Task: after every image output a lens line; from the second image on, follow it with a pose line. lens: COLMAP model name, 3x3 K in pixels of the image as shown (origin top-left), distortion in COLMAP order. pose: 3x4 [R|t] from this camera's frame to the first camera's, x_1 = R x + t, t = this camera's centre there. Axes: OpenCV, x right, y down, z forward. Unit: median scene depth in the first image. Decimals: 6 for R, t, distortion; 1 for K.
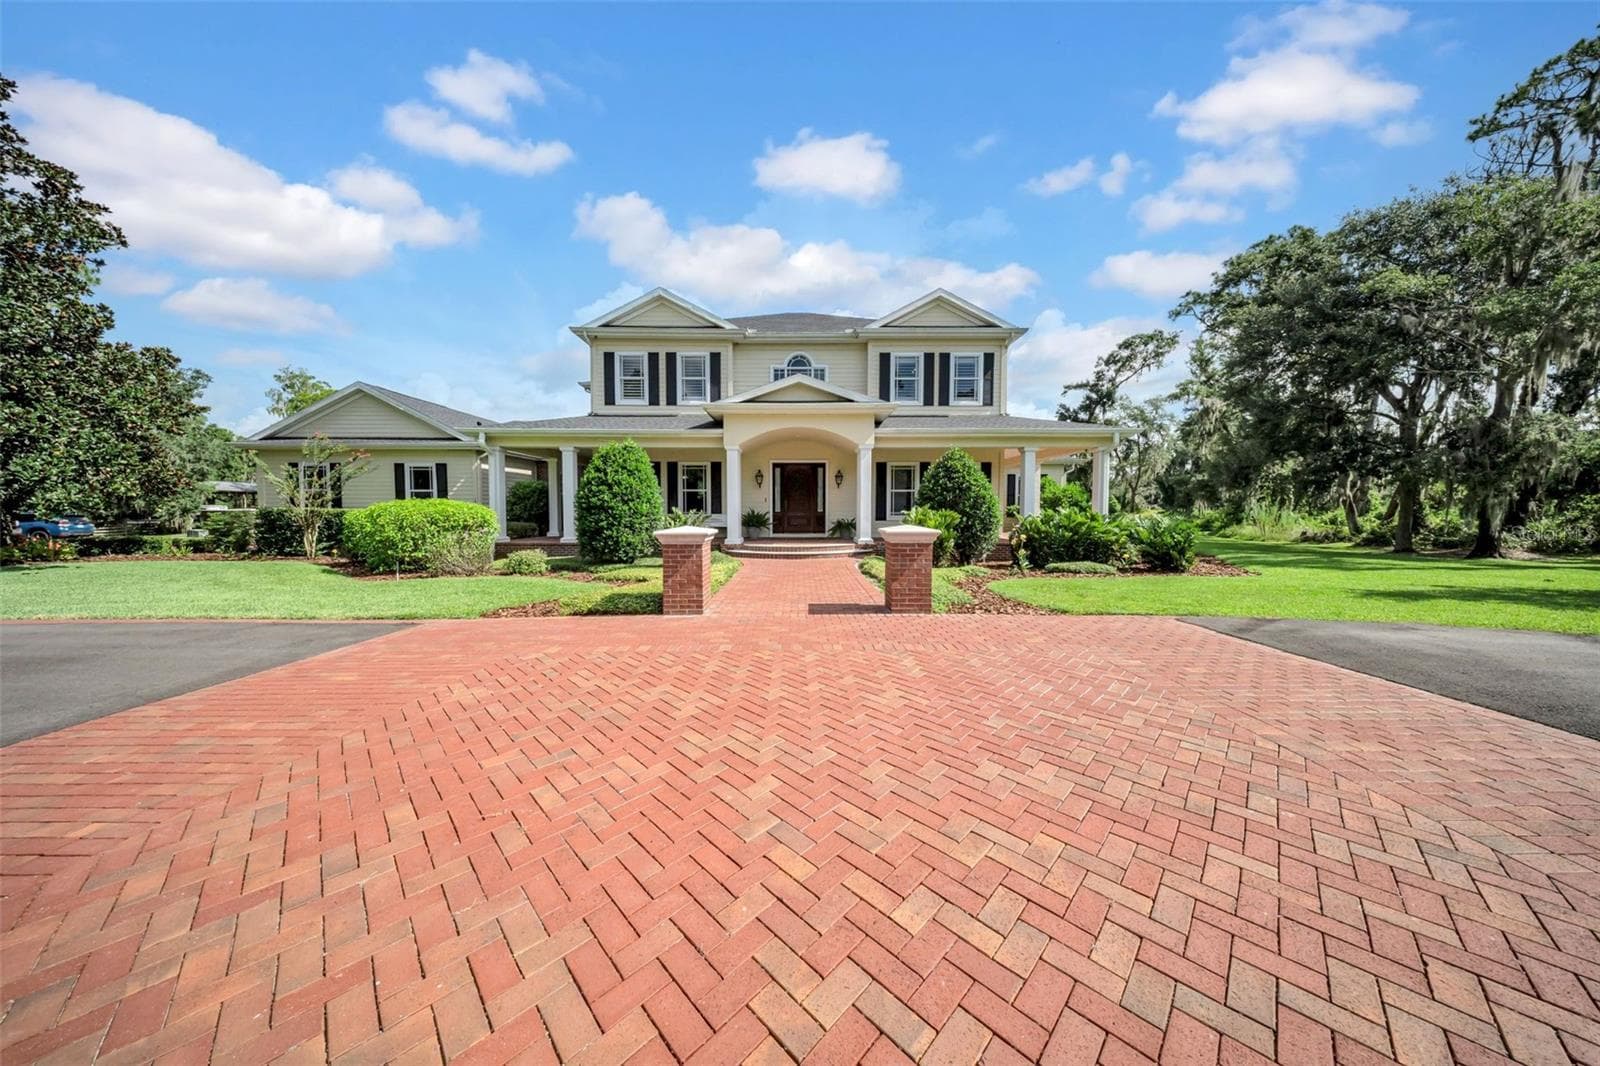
lens RADIAL K [[480.9, 0, 796.6], [0, 480.9, 516.2], [0, 0, 1]] dist [-0.007217, 0.000060]
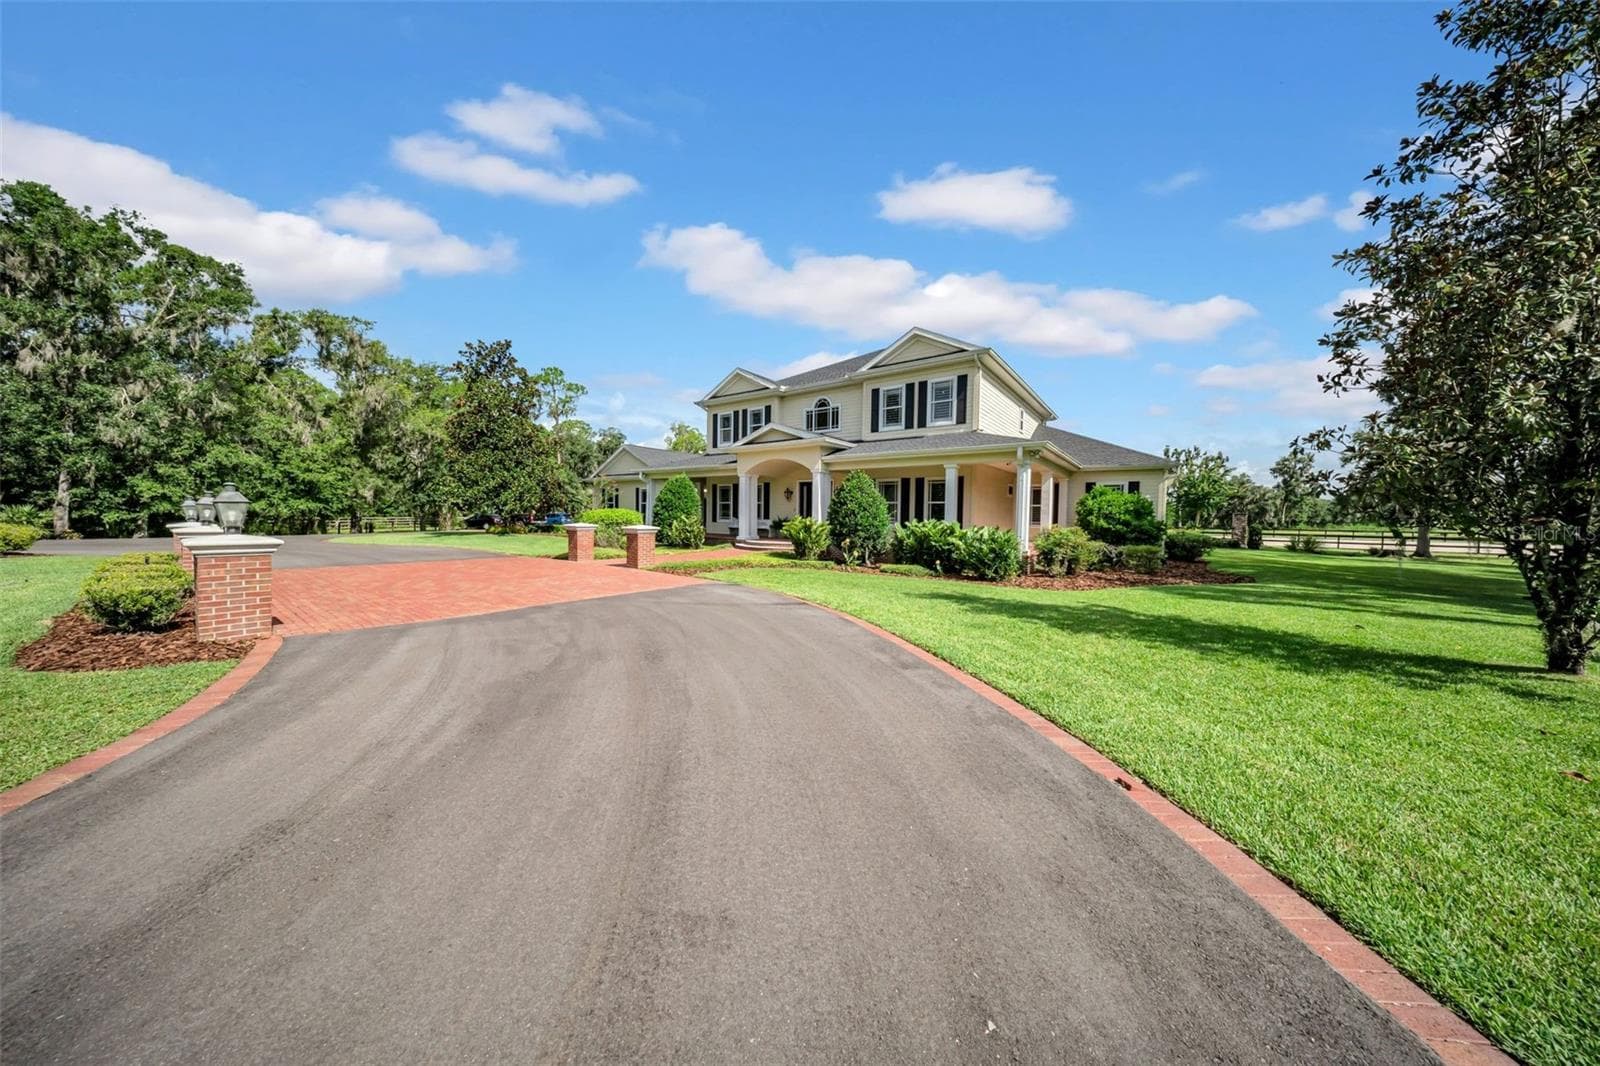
lens RADIAL K [[480.9, 0, 796.6], [0, 480.9, 516.2], [0, 0, 1]] dist [-0.007217, 0.000060]
pose [[0.802864, 0.014519, -0.595985, 0.749809], [-0.022727, 0.999722, -0.006262, -0.007804], [0.595729, 0.018573, 0.802971, -0.081062]]
